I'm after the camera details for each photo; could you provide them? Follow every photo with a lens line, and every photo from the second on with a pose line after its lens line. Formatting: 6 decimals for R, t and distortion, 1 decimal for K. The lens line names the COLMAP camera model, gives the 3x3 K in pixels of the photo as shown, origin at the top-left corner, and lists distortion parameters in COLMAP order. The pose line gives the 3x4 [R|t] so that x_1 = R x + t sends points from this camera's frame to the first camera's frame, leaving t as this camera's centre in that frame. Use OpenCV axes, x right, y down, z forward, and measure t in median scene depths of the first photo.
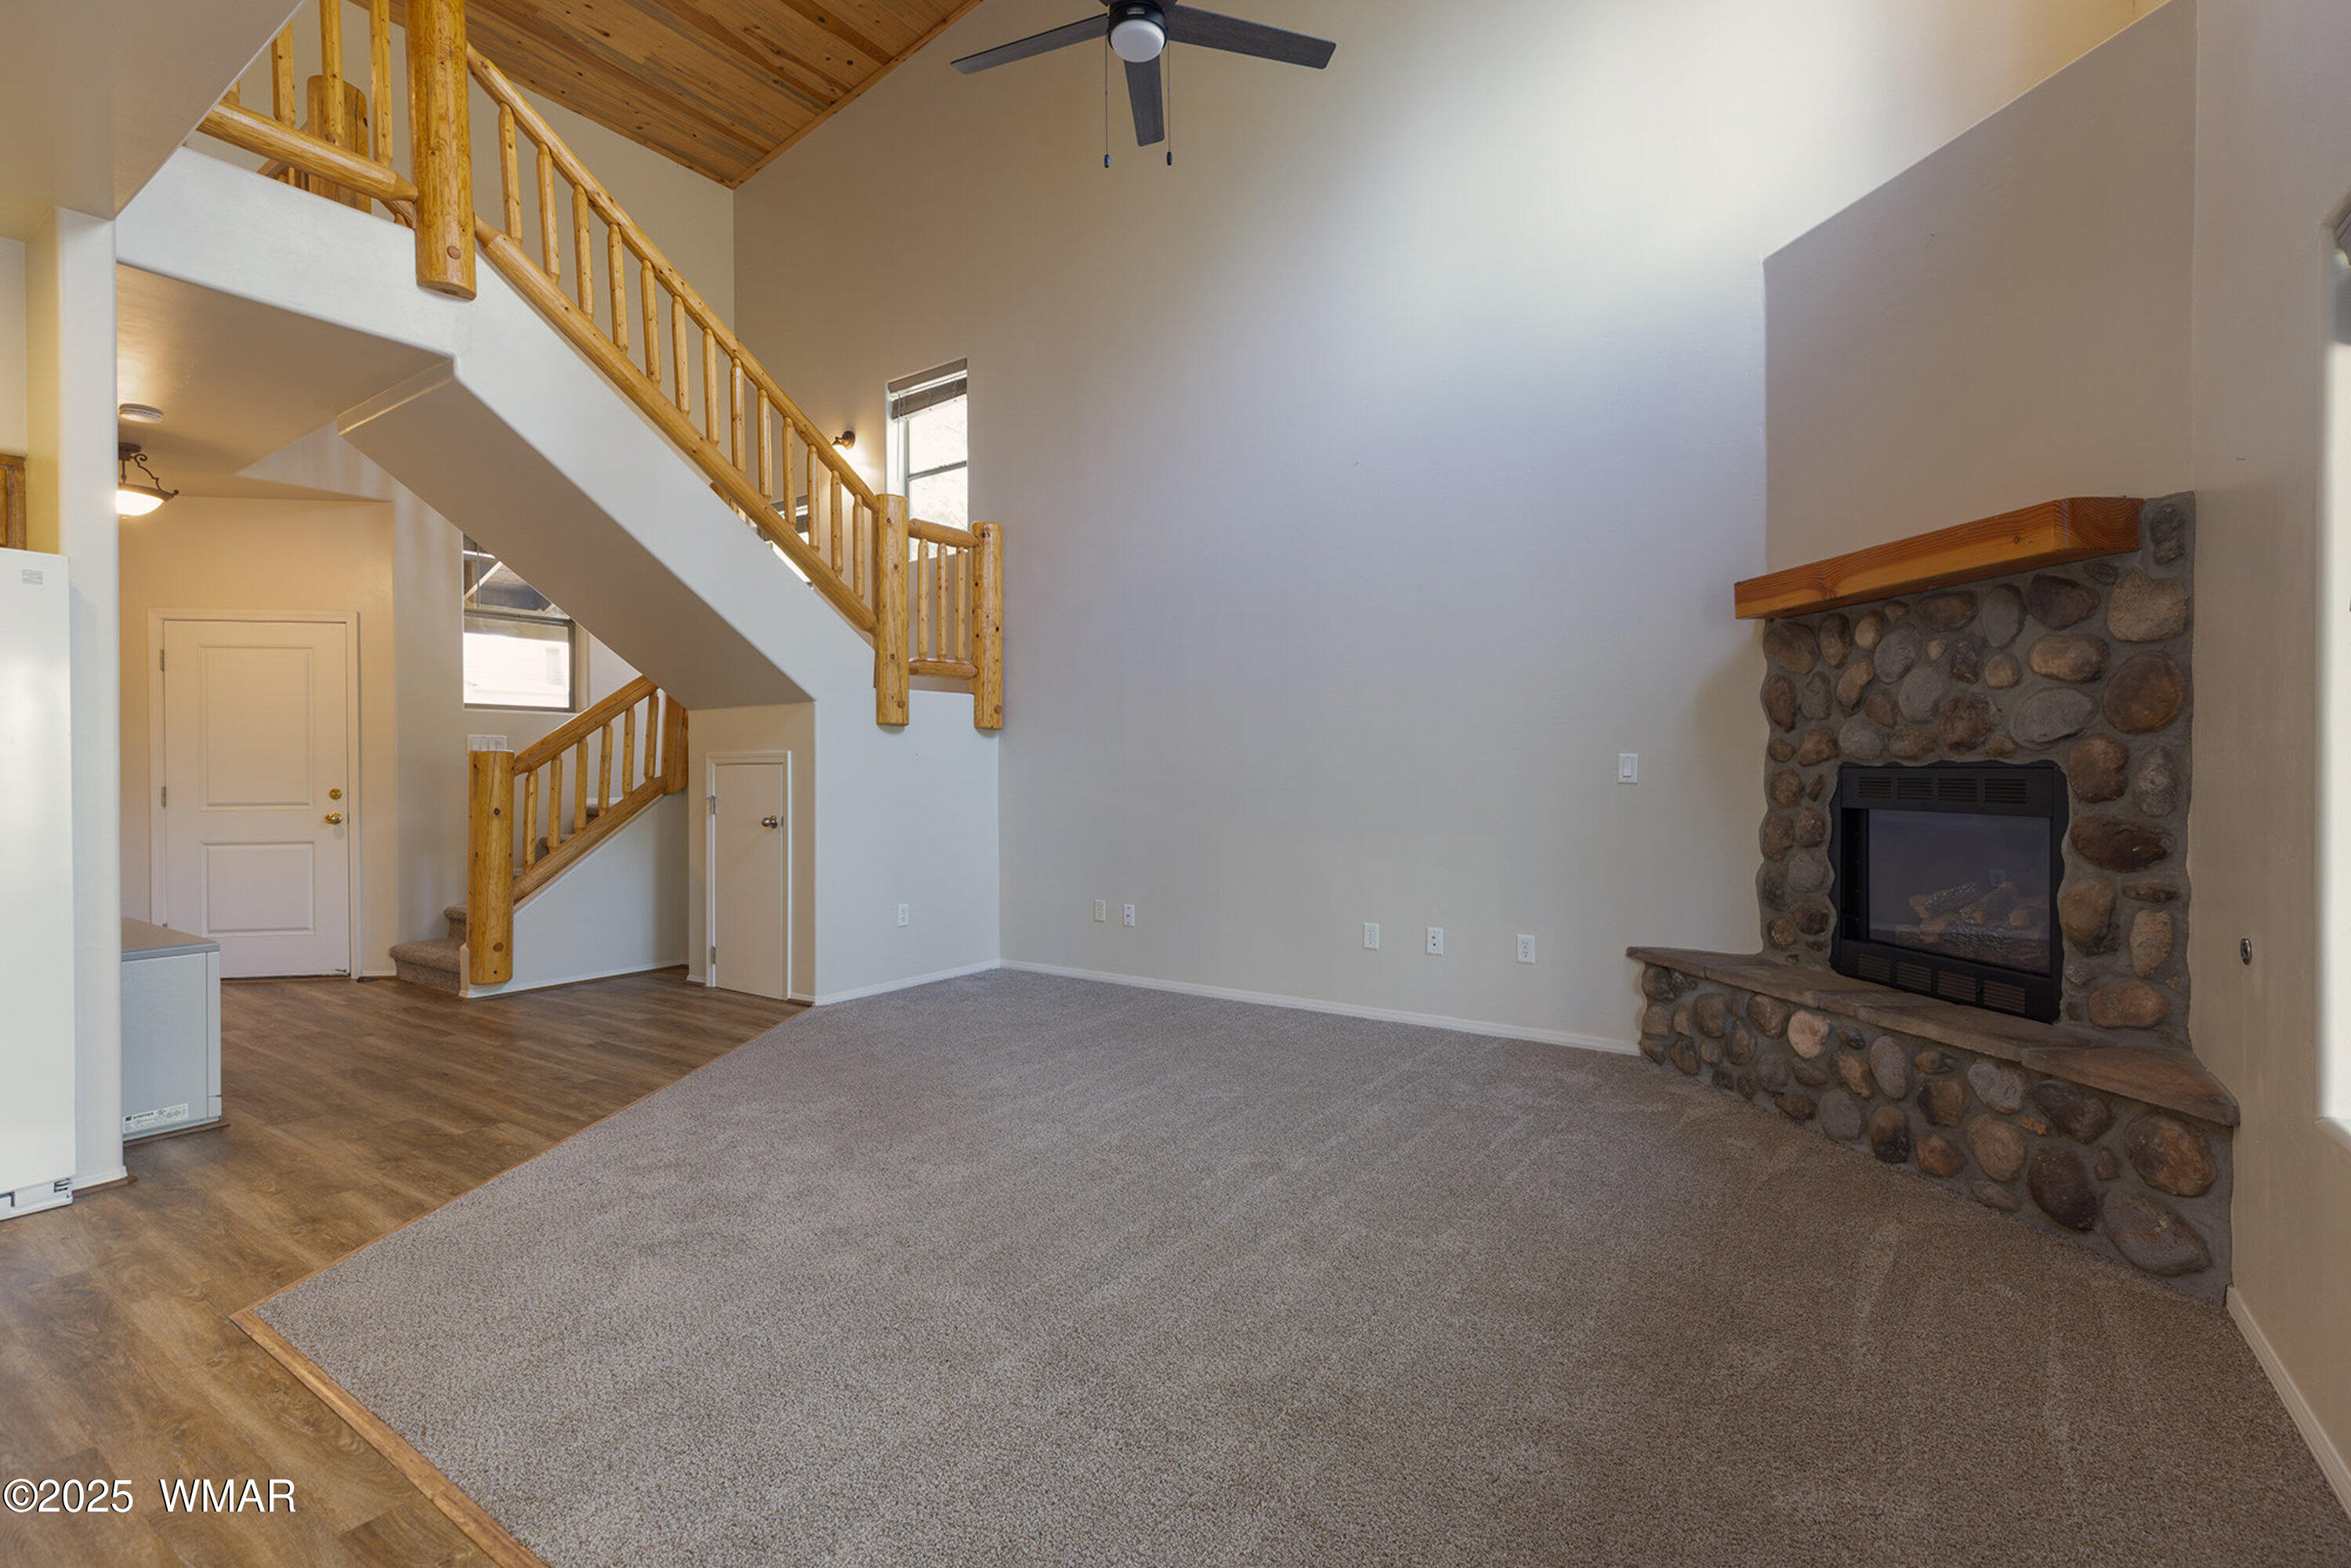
lens RADIAL K [[1072.4, 0, 1175.5], [0, 1072.4, 784.0], [0, 0, 1]] dist [0.005352, 0.000191]
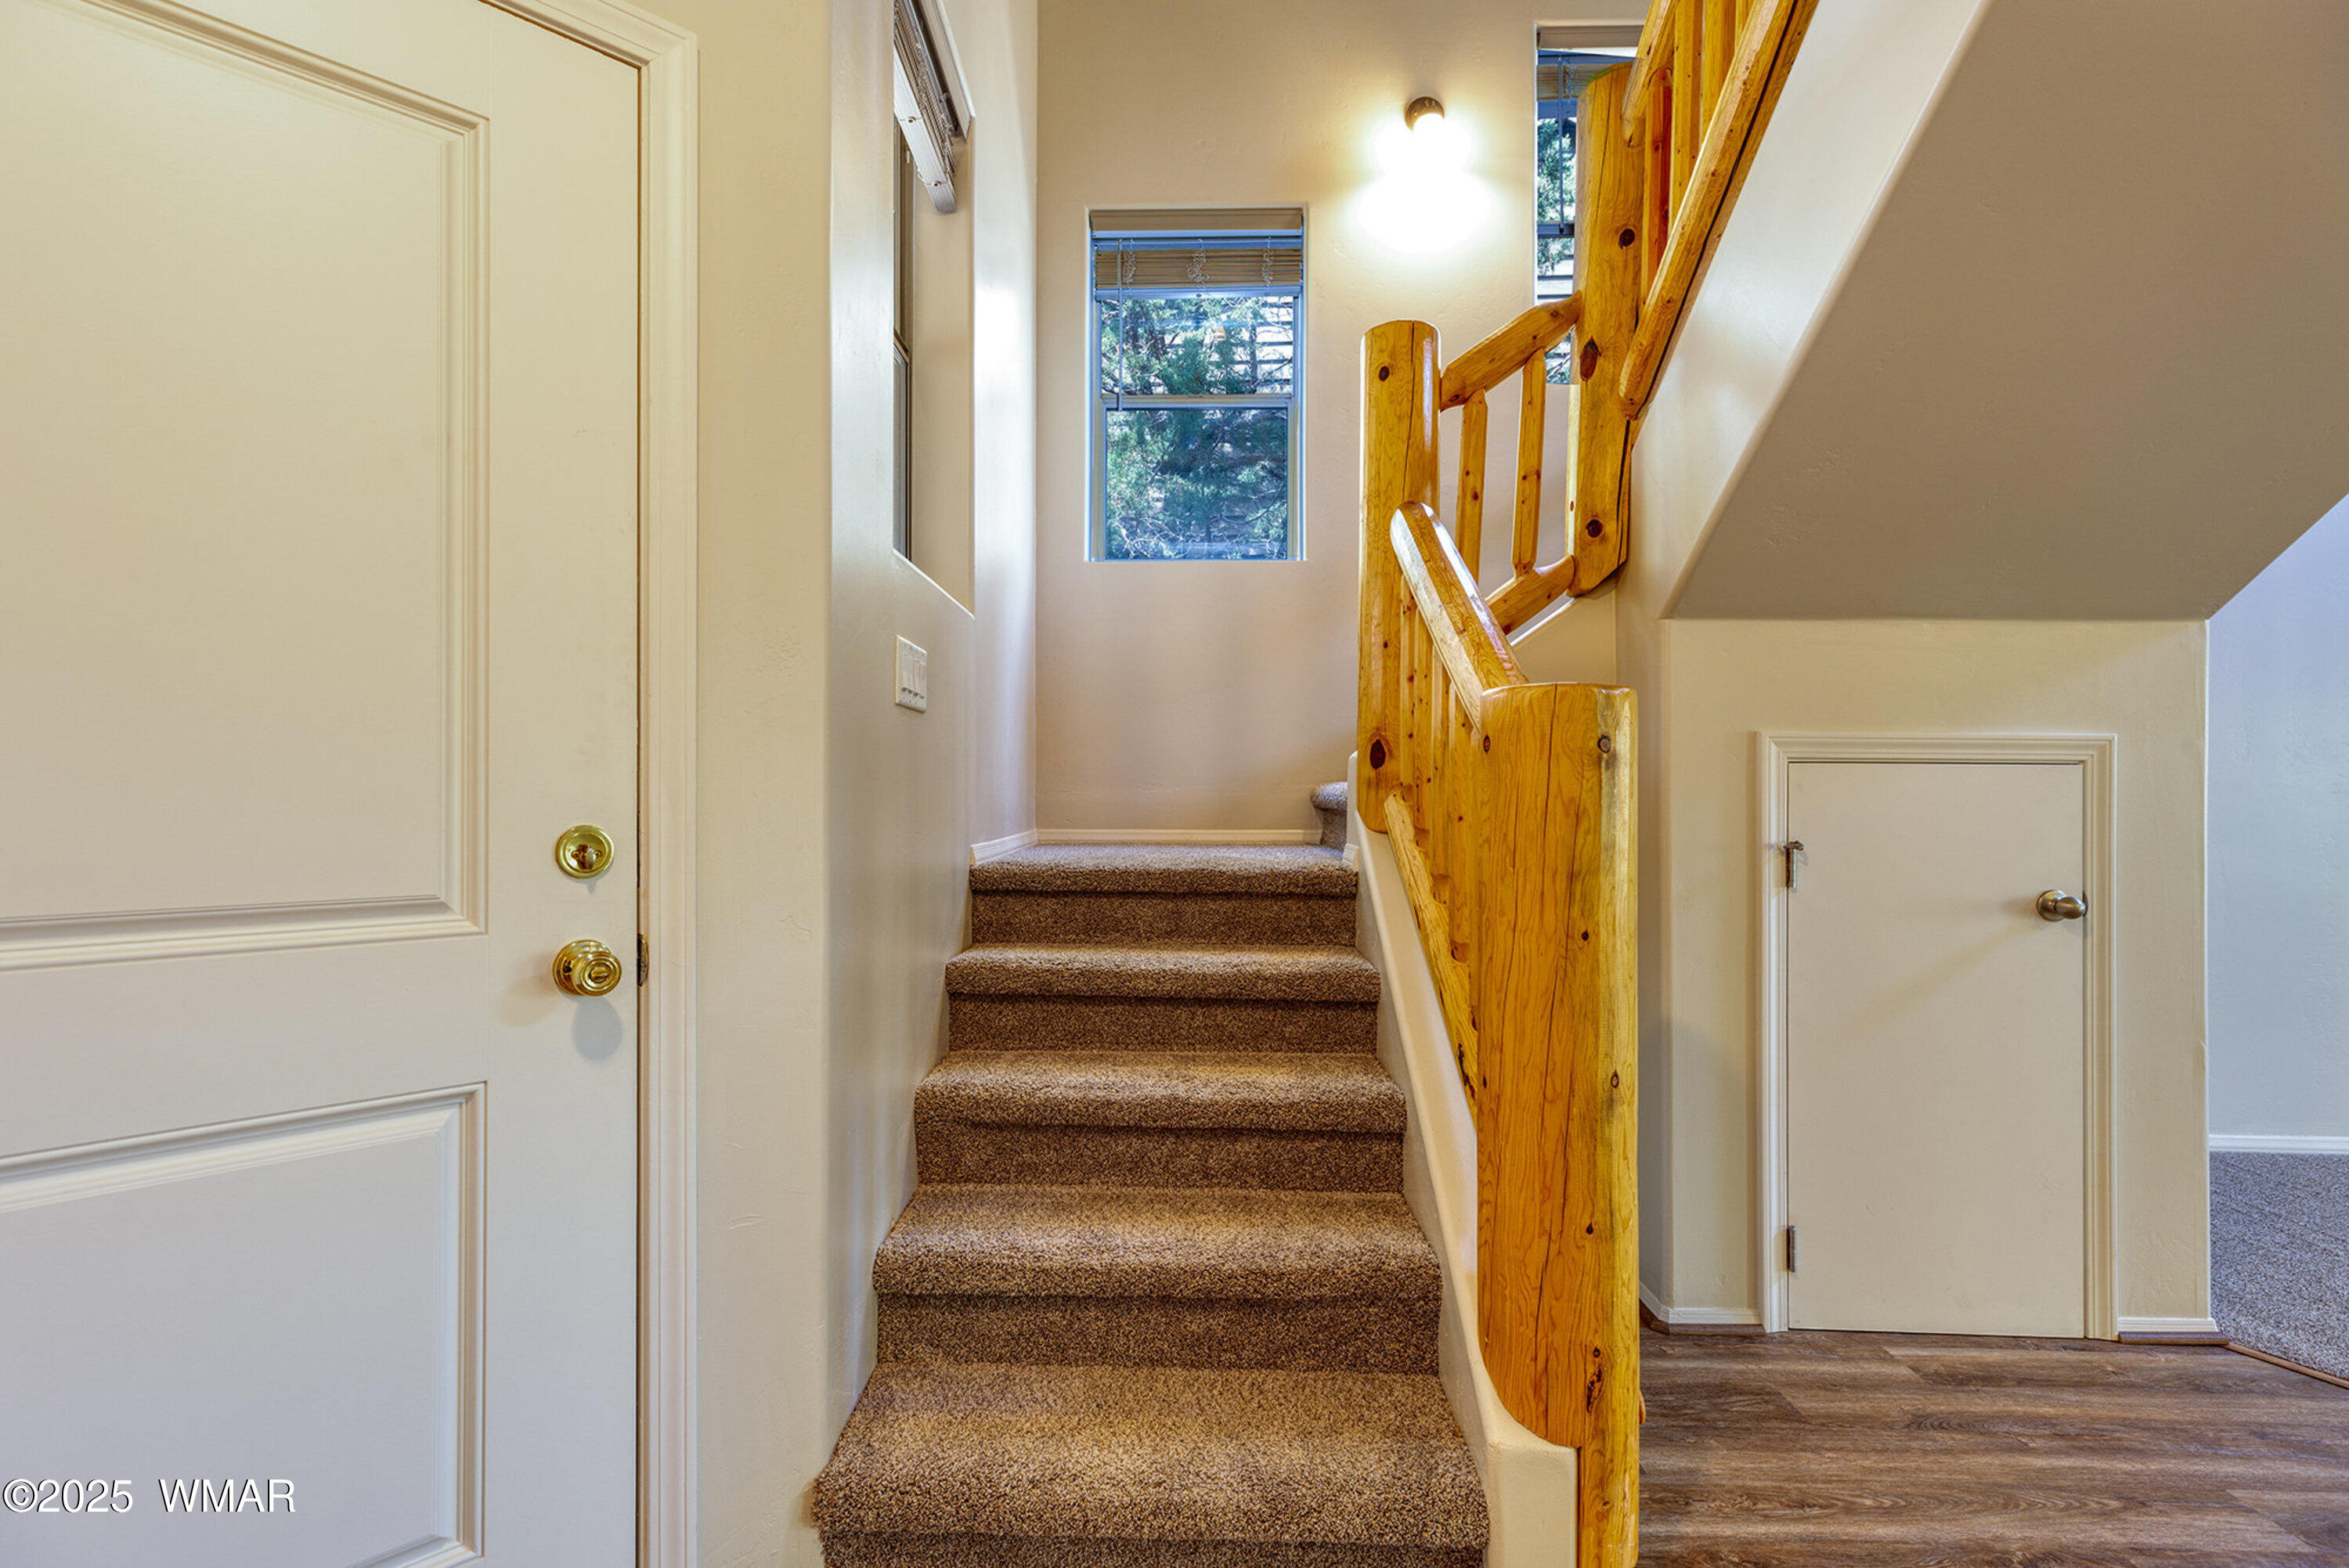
lens RADIAL K [[1071.4, 0, 1174.5], [0, 1071.4, 784.0], [0, 0, 1]] dist [0.005352, 0.000191]
pose [[0.840228, 0.012175, 0.542096, -1.442539], [-0.006140, 0.999897, -0.012940, -0.004464], [-0.542198, 0.007544, 0.840217, 1.358509]]
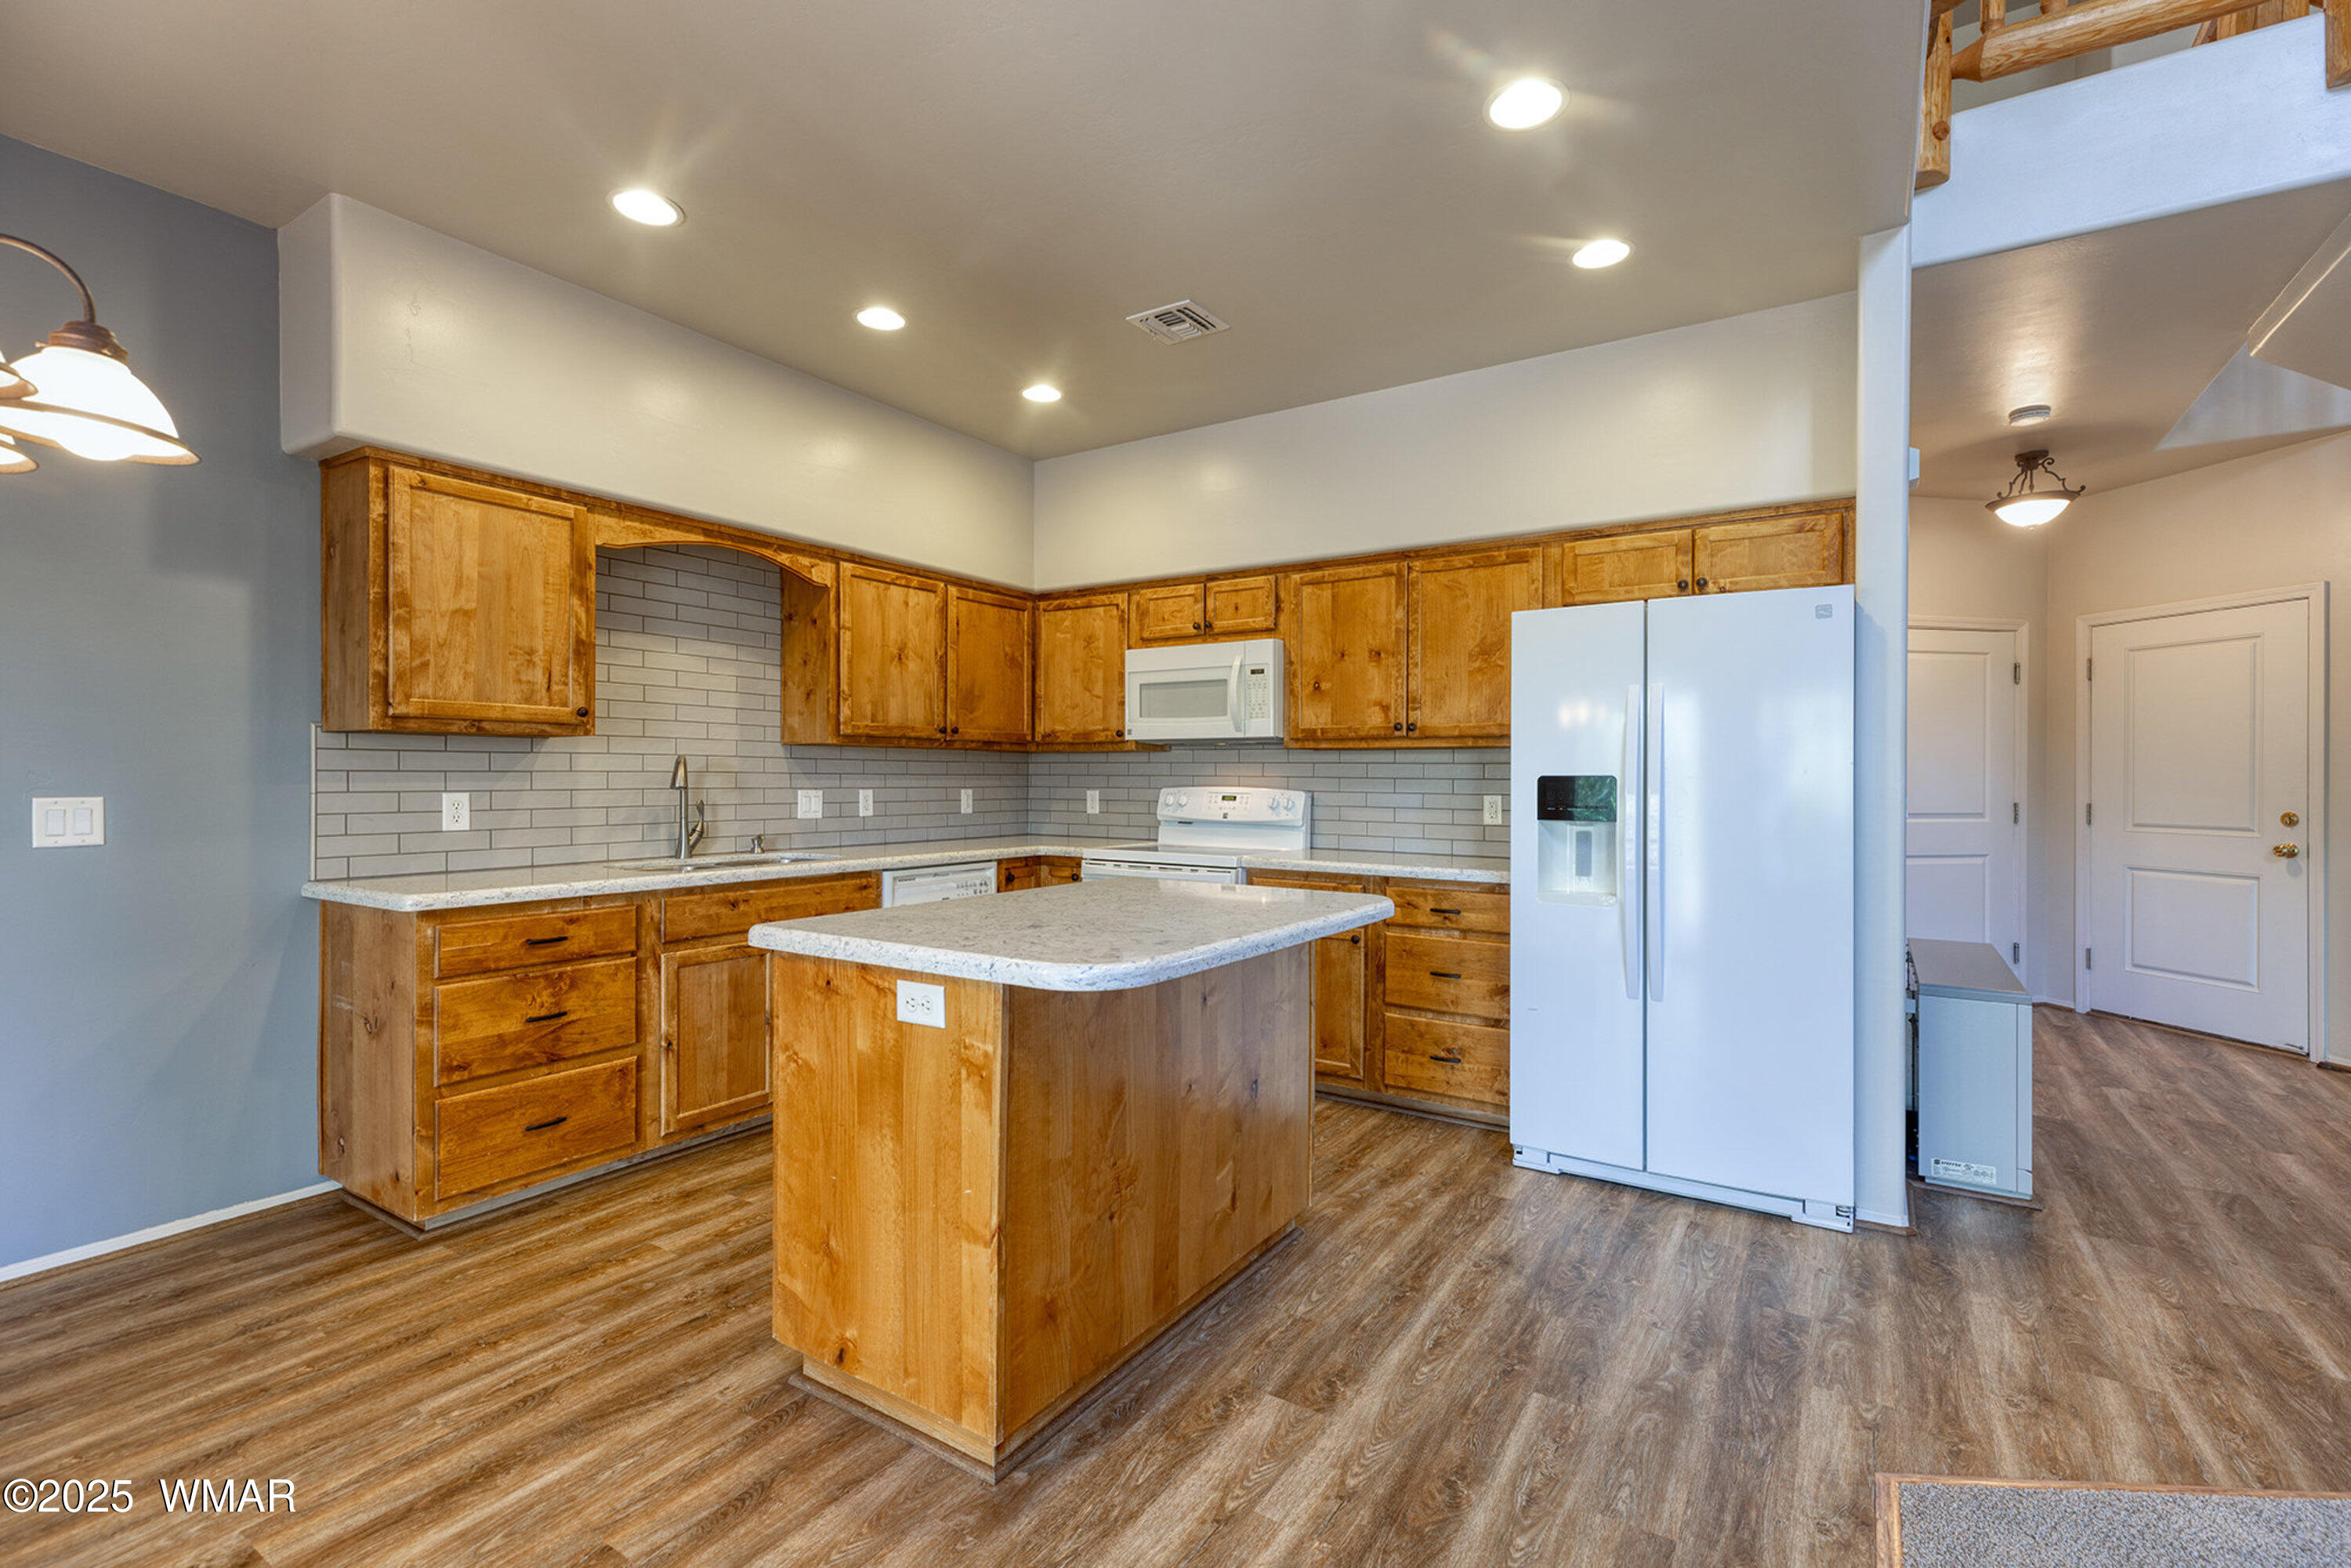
lens RADIAL K [[1058.4, 0, 1170.7], [0, 1058.4, 785.9], [0, 0, 1]] dist [0.007737, 0.000630]
pose [[0.030058, 0.015265, -0.999432, -0.058459], [-0.013419, 0.999799, 0.014867, -0.027916], [0.999458, 0.012965, 0.030257, 0.300372]]
